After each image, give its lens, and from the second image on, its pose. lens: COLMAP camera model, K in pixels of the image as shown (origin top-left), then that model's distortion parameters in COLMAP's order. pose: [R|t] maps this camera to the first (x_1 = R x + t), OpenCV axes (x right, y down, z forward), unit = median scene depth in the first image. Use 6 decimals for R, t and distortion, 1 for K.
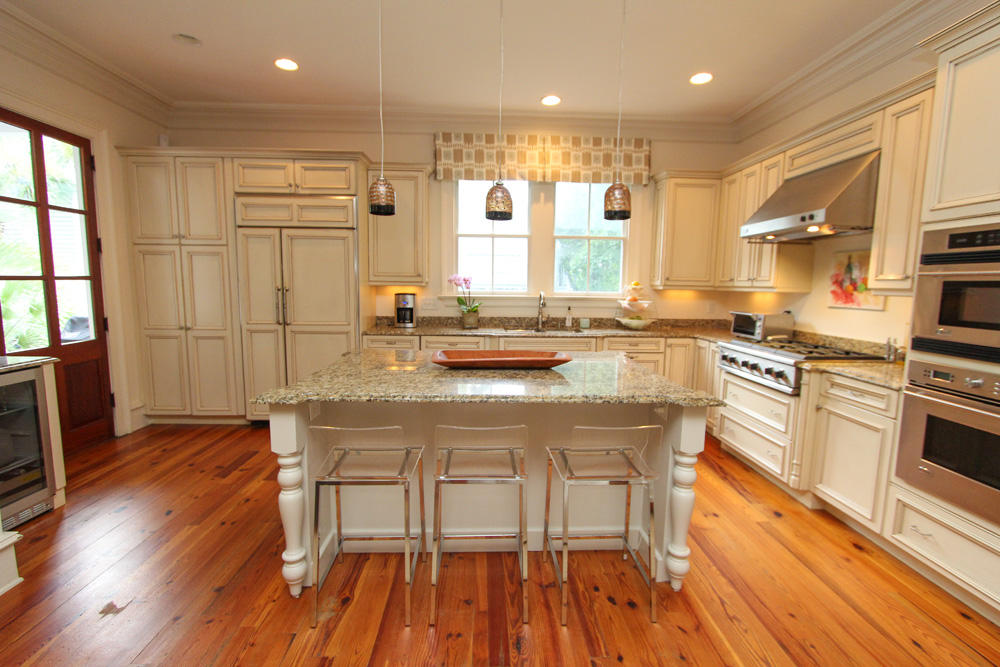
lens RADIAL K [[470.7, 0, 501.1], [0, 470.7, 338.7], [0, 0, 1]] dist [-0.016407, 0.000540]
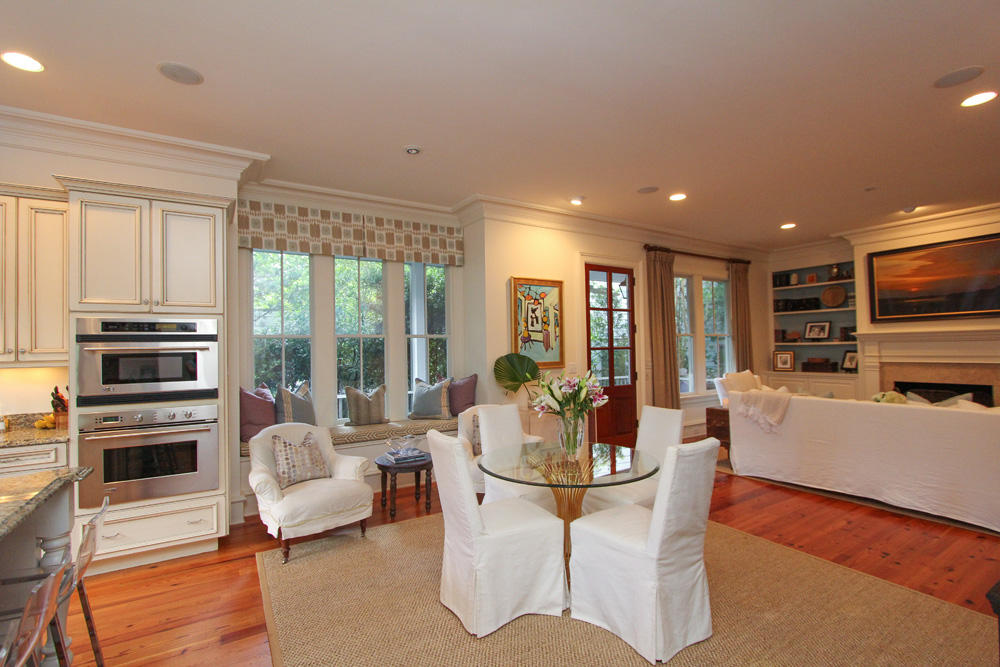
lens RADIAL K [[461.9, 0, 503.2], [0, 461.9, 338.6], [0, 0, 1]] dist [-0.001693, -0.000067]
pose [[-0.502165, 0.013032, 0.864674, -0.605813], [0.114320, 0.992111, 0.051439, -0.069535], [-0.857182, 0.124680, -0.499693, 0.438961]]
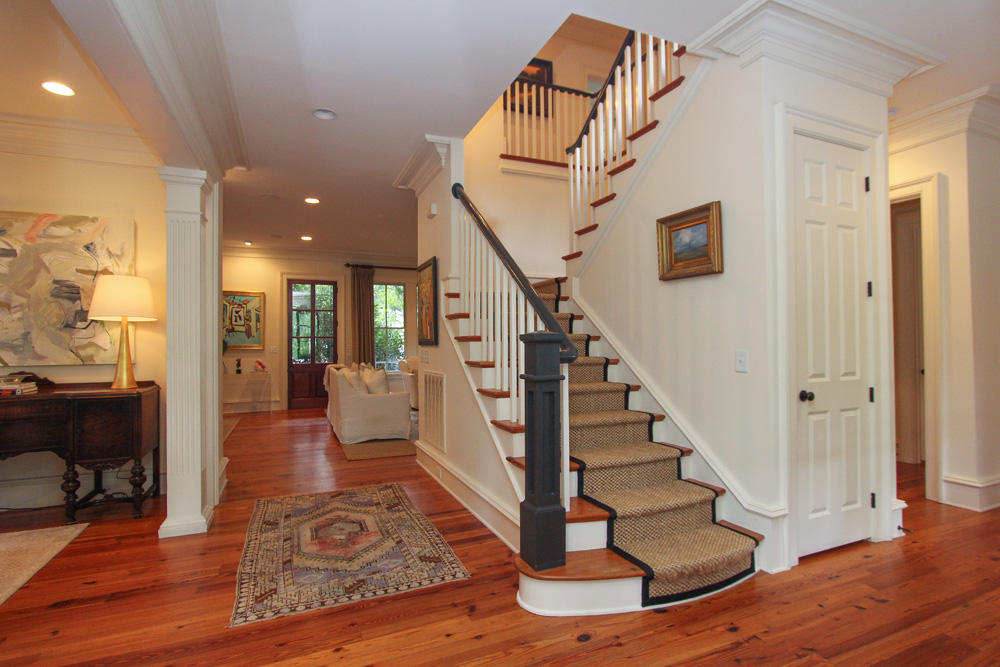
lens RADIAL K [[470.7, 0, 501.1], [0, 470.7, 338.7], [0, 0, 1]] dist [-0.016407, 0.000540]
pose [[-0.339514, -0.006524, 0.940578, -2.323286], [0.115696, 0.992093, 0.048643, 0.136025], [-0.933459, 0.125336, -0.336074, -1.096472]]
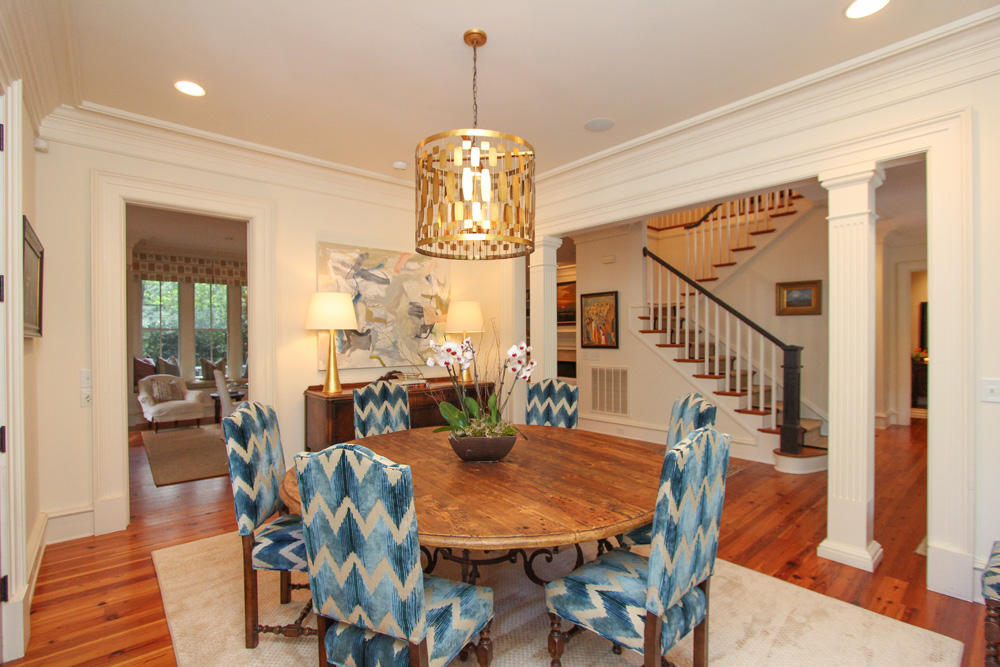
lens RADIAL K [[470.7, 0, 501.1], [0, 470.7, 338.7], [0, 0, 1]] dist [-0.016407, 0.000540]
pose [[-0.622488, -0.015064, 0.782484, -2.275598], [0.087937, 0.992137, 0.089057, -0.096985], [-0.777673, 0.124247, -0.616269, 0.437880]]
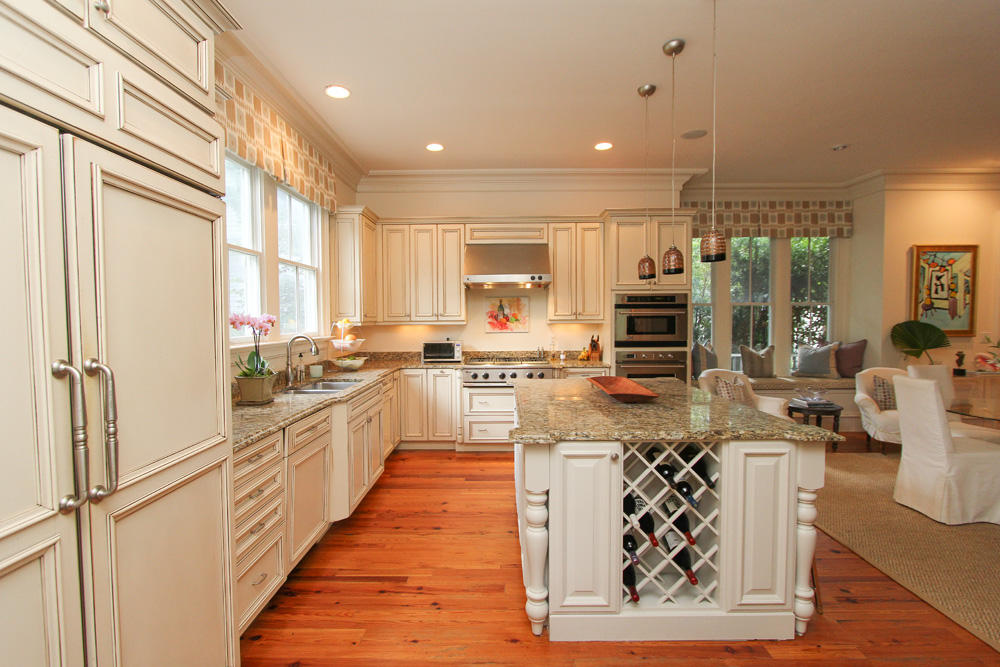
lens RADIAL K [[470.7, 0, 501.1], [0, 470.7, 338.7], [0, 0, 1]] dist [-0.016407, 0.000540]
pose [[0.039875, -0.058443, 0.997494, -0.973050], [0.125709, 0.990650, 0.053017, -0.146115], [-0.991266, 0.123280, 0.046849, 1.040552]]
